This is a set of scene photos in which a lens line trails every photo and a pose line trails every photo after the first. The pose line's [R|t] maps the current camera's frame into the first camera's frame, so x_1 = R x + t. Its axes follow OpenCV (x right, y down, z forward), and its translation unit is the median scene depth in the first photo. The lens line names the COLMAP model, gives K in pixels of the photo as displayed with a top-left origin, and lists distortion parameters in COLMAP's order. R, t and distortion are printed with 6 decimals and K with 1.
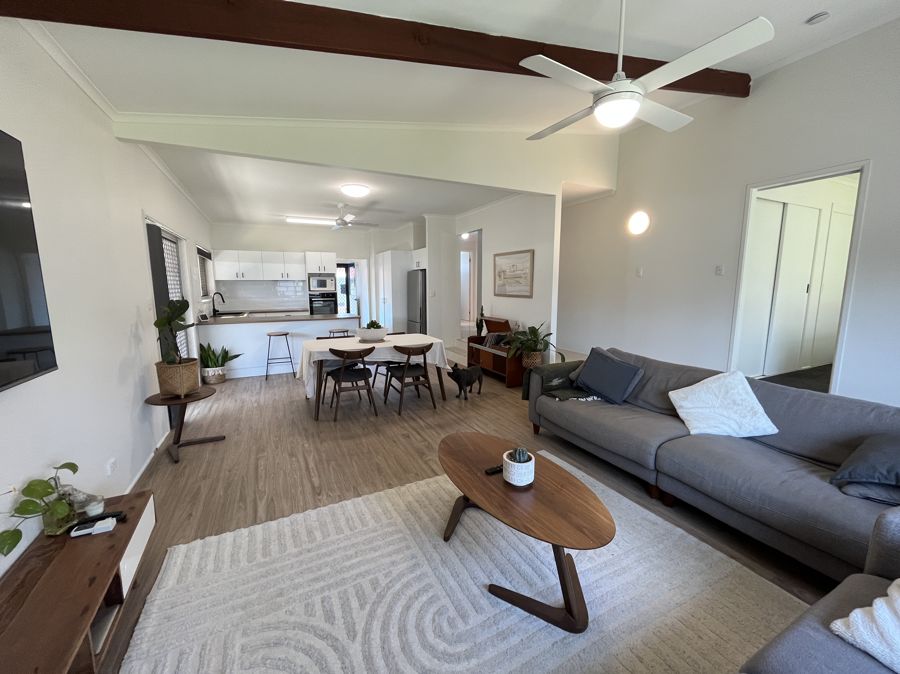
lens RADIAL K [[366.9, 0, 449.3], [0, 366.9, 337.2], [0, 0, 1]] dist [-0.002532, -0.000101]
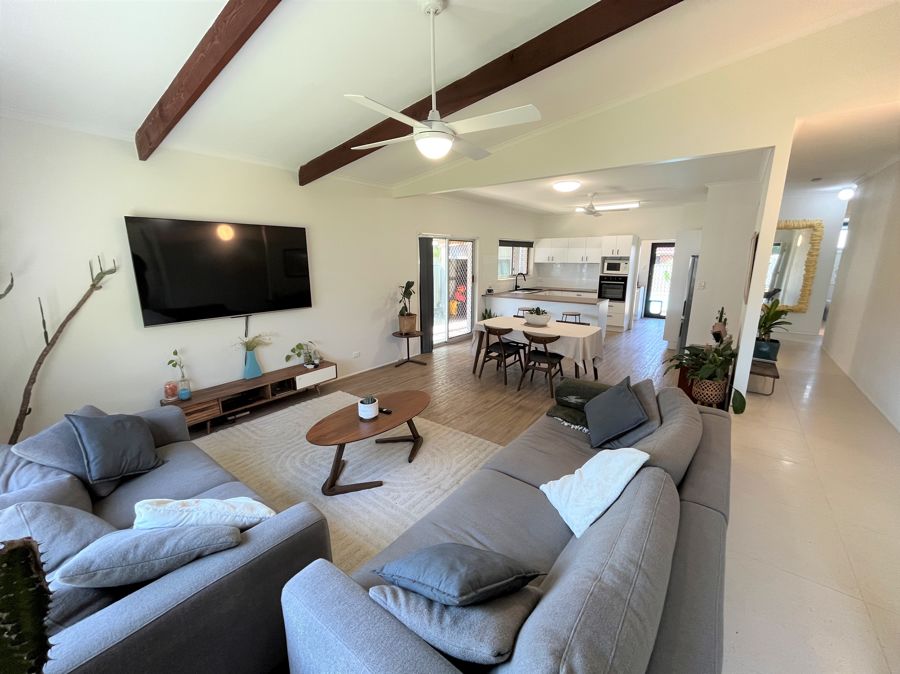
lens RADIAL K [[366.9, 0, 443.6], [0, 366.9, 337.9], [0, 0, 1]] dist [-0.002532, -0.000101]
pose [[0.435072, 0.197304, -0.878512, 0.709429], [-0.130047, 0.979235, 0.155520, -0.095146], [0.890954, 0.046586, 0.451697, 0.244261]]
